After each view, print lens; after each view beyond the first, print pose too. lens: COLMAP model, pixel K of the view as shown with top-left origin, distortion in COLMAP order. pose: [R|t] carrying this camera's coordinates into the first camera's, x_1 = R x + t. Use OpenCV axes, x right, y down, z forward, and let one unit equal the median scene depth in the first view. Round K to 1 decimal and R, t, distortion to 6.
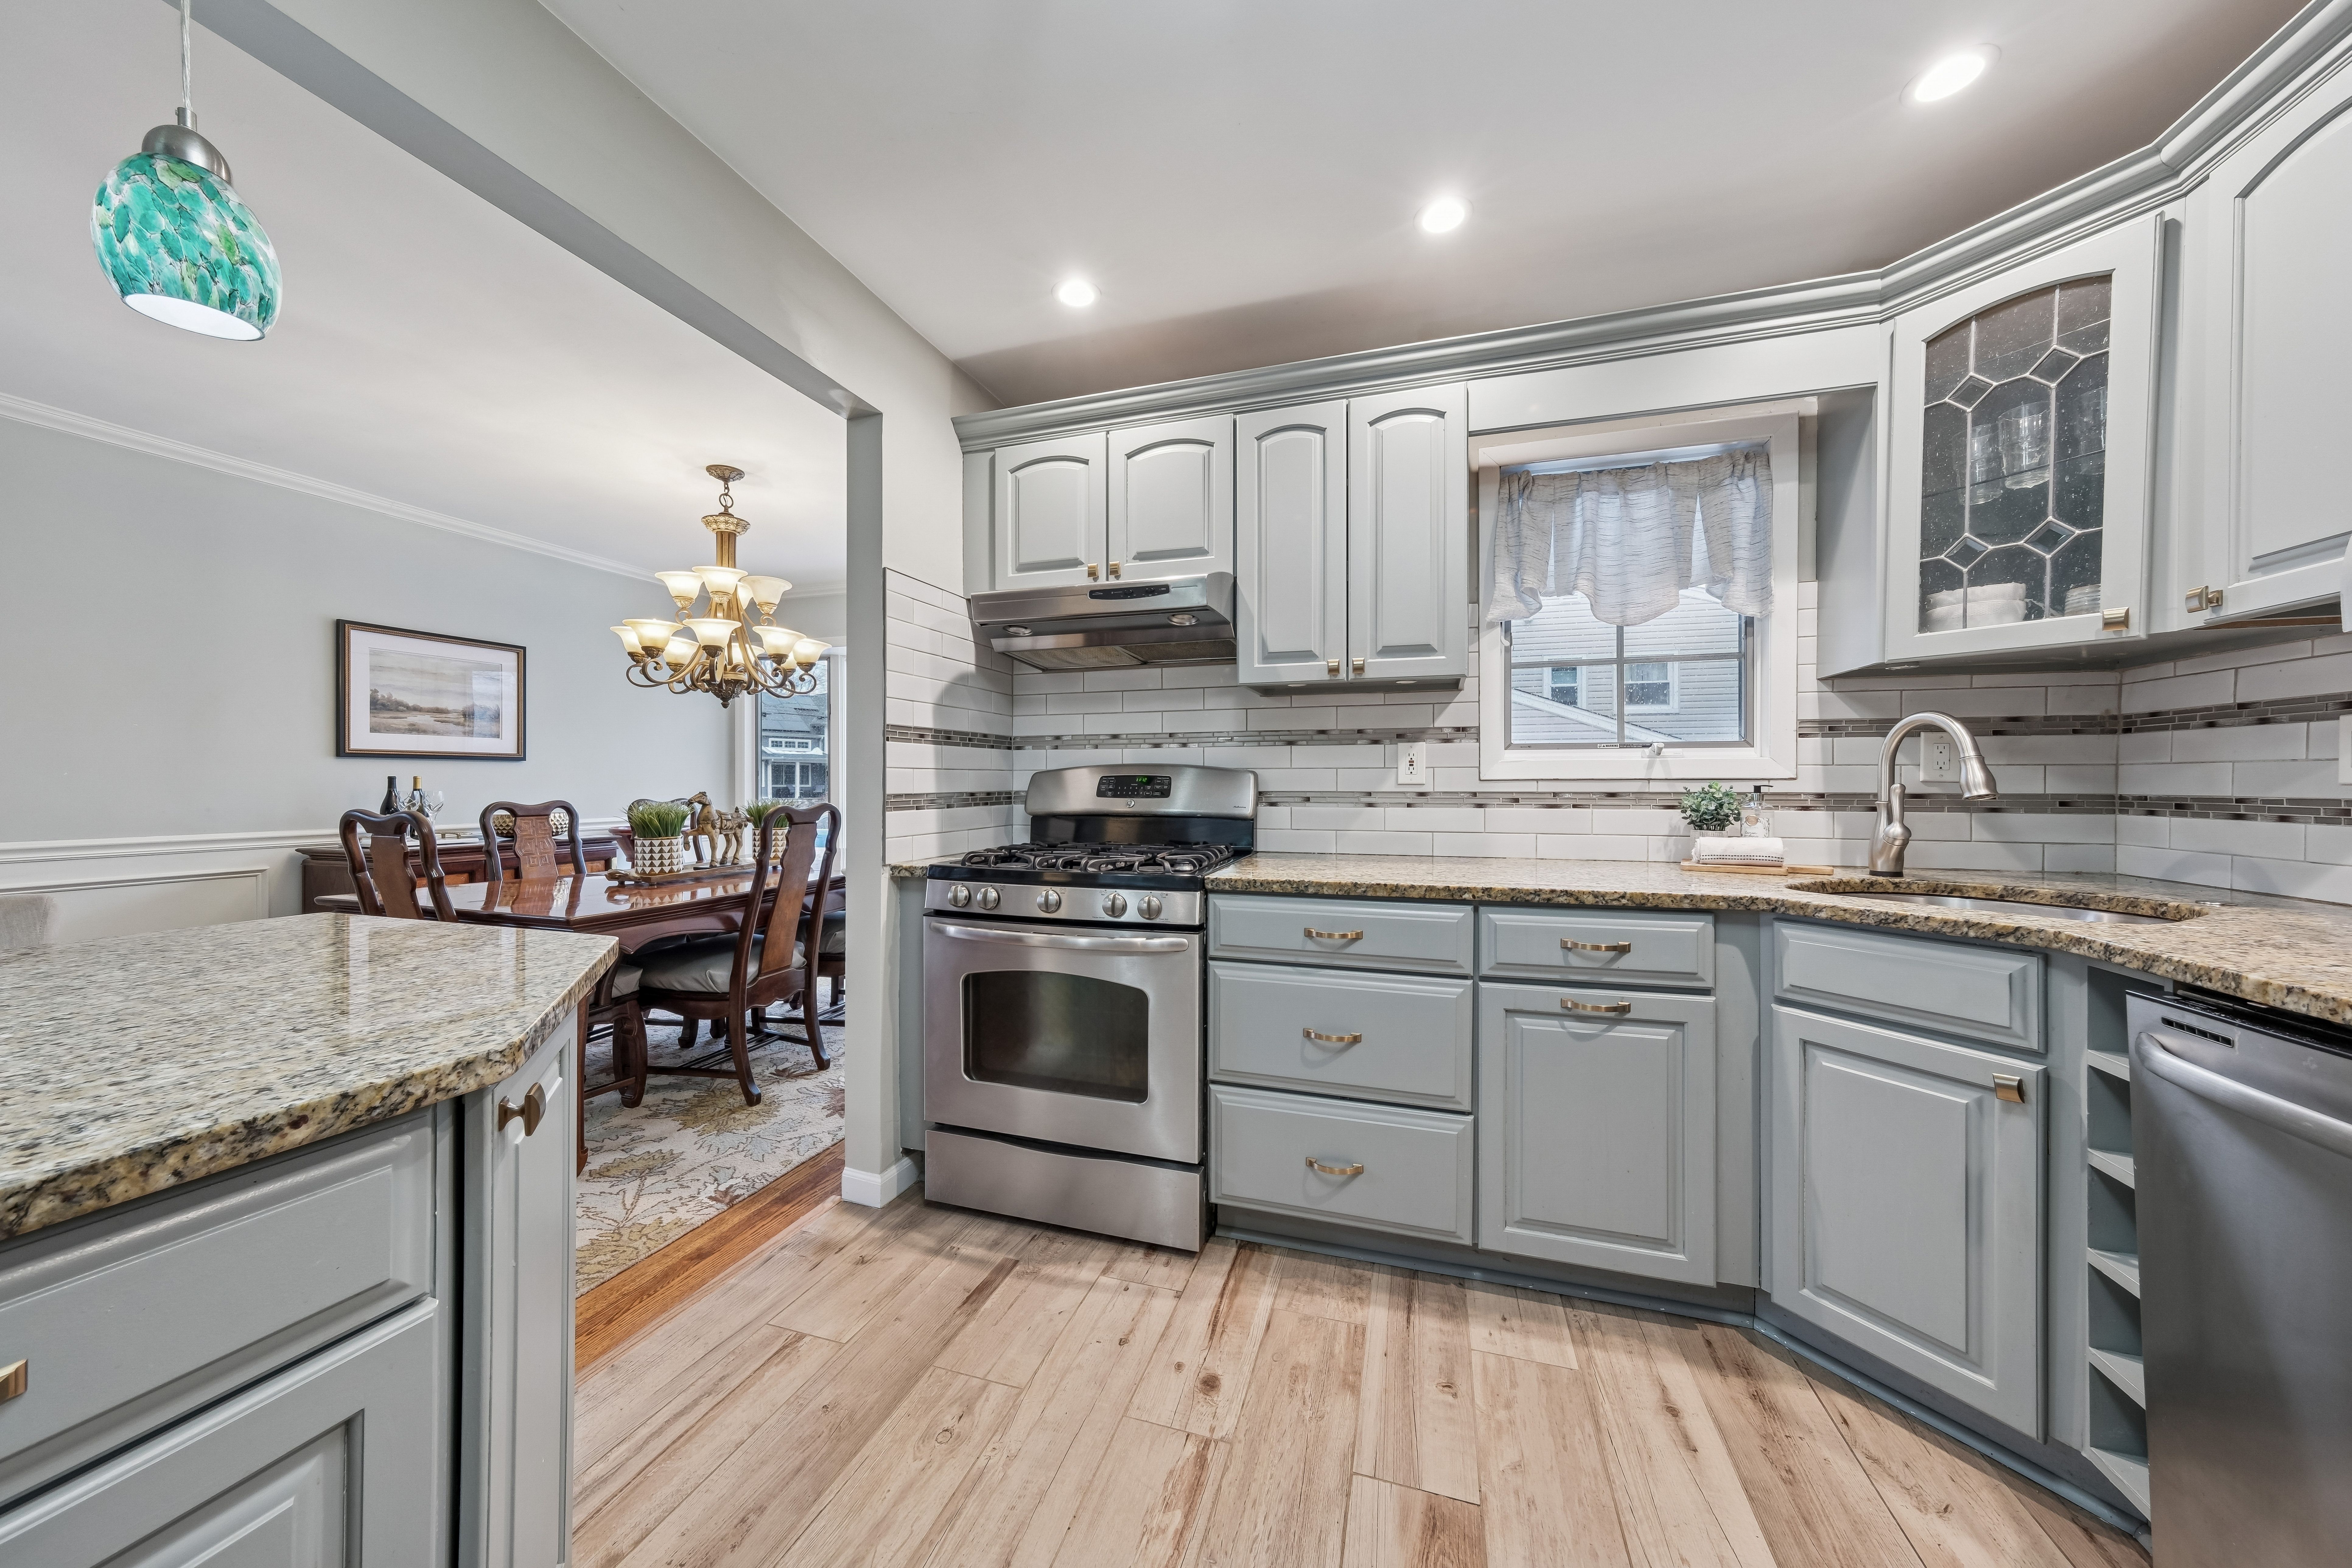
lens RADIAL K [[794.0, 0, 1179.5], [0, 794.0, 783.8], [0, 0, 1]] dist [0.003135, 0.000304]
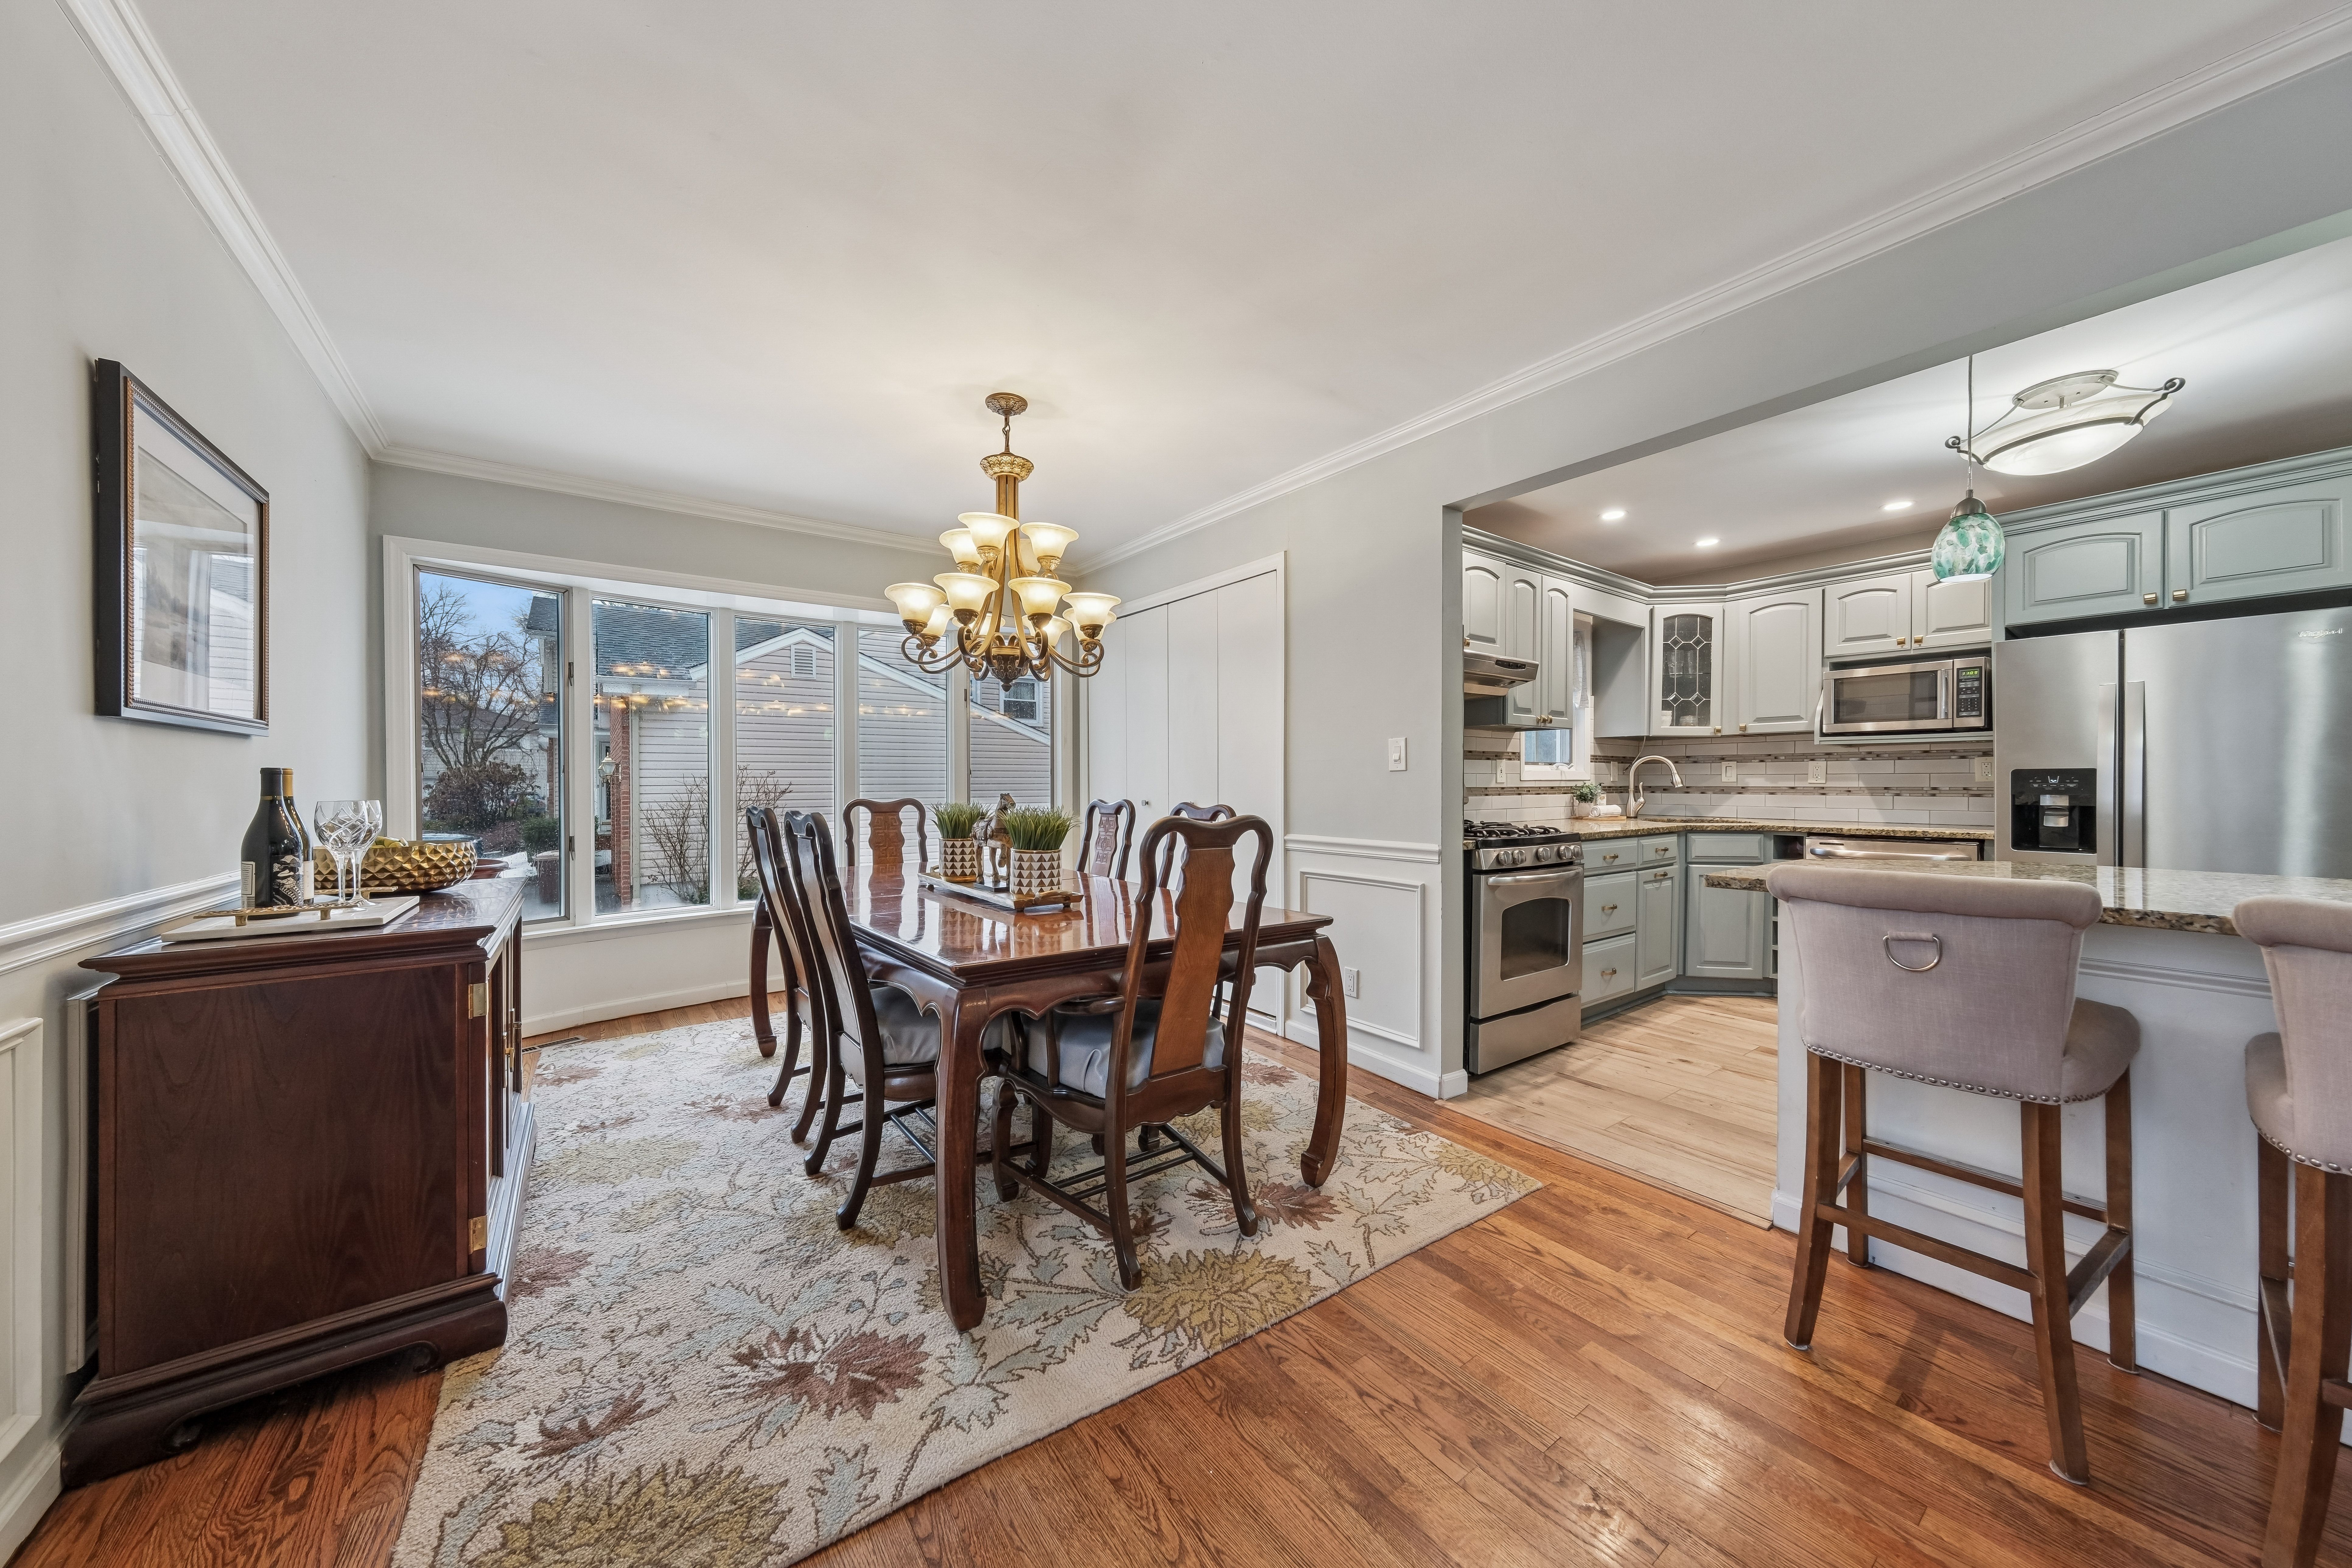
lens RADIAL K [[794.0, 0, 1181.3], [0, 794.0, 785.8], [0, 0, 1]] dist [0.003135, 0.000304]
pose [[0.588216, -0.005028, 0.808688, -1.951006], [0.000487, 0.999983, 0.005863, -0.004866], [-0.808704, -0.003055, 0.588208, 0.650943]]
